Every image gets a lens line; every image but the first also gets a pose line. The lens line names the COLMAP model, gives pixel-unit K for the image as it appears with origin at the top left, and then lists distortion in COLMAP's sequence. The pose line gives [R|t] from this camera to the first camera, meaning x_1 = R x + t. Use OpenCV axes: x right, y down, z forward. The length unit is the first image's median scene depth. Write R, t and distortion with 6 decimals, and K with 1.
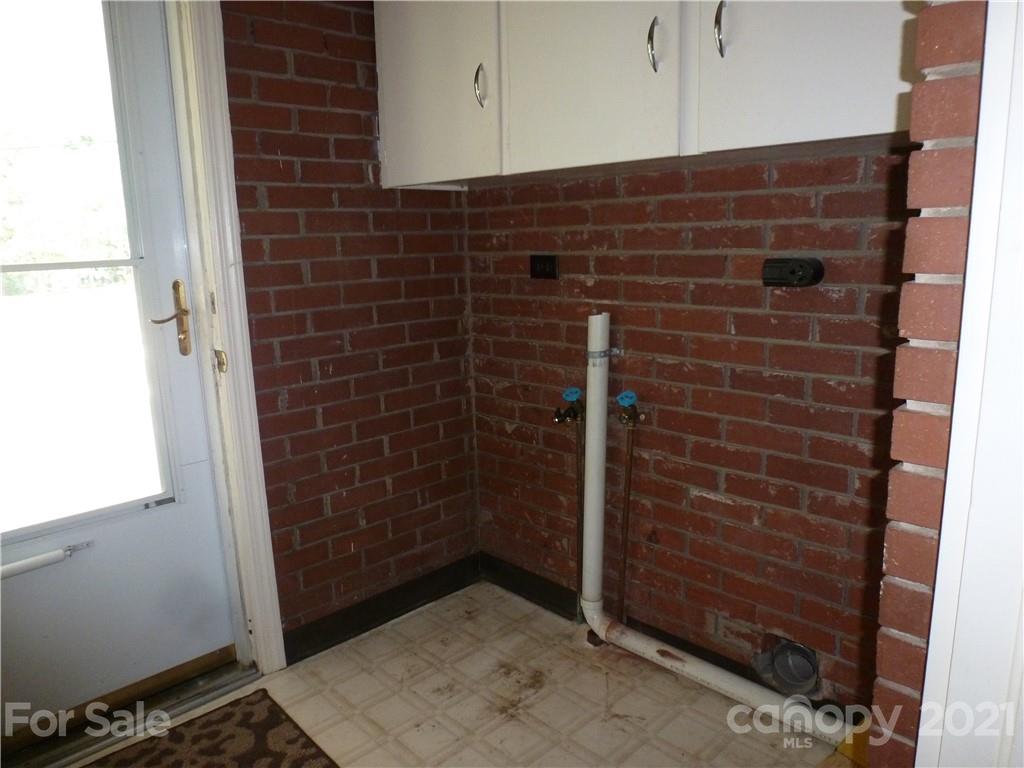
lens RADIAL K [[726.9, 0, 516.7], [0, 726.9, 380.9], [0, 0, 1]] dist [-0.048976, 0.001996]
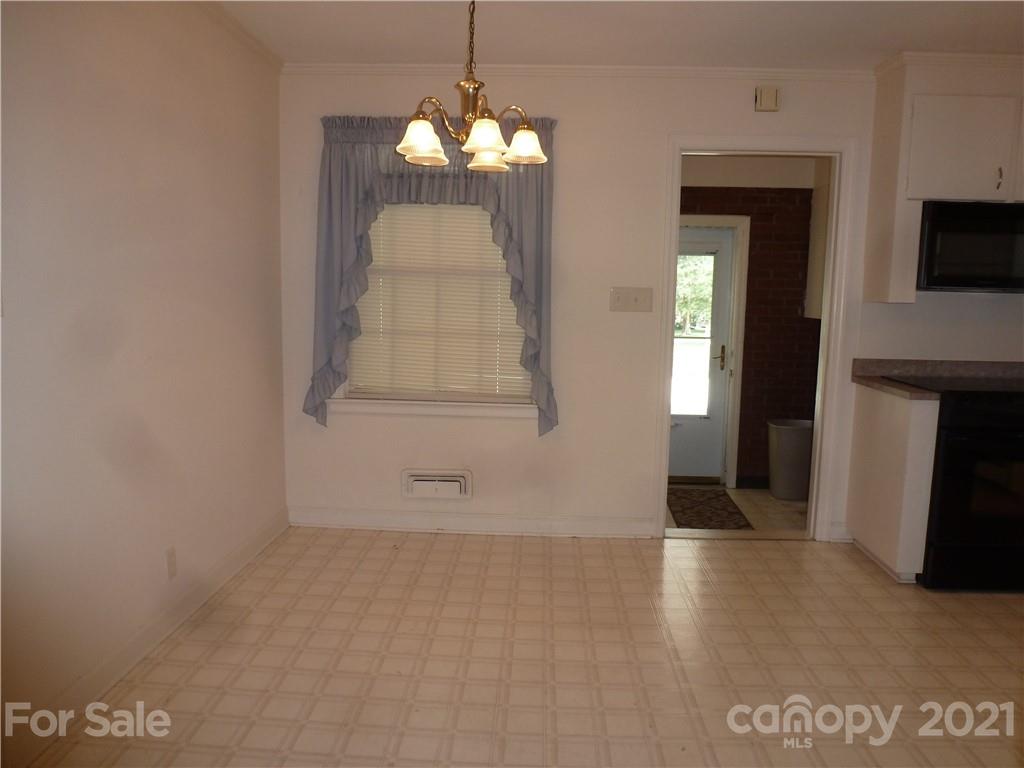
lens RADIAL K [[726.9, 0, 516.7], [0, 726.9, 380.9], [0, 0, 1]] dist [-0.048976, 0.001996]
pose [[0.682465, 0.133558, -0.718612, 1.087480], [-0.178313, 0.983881, 0.013517, 0.115185], [0.708834, 0.118913, 0.695280, -1.629880]]
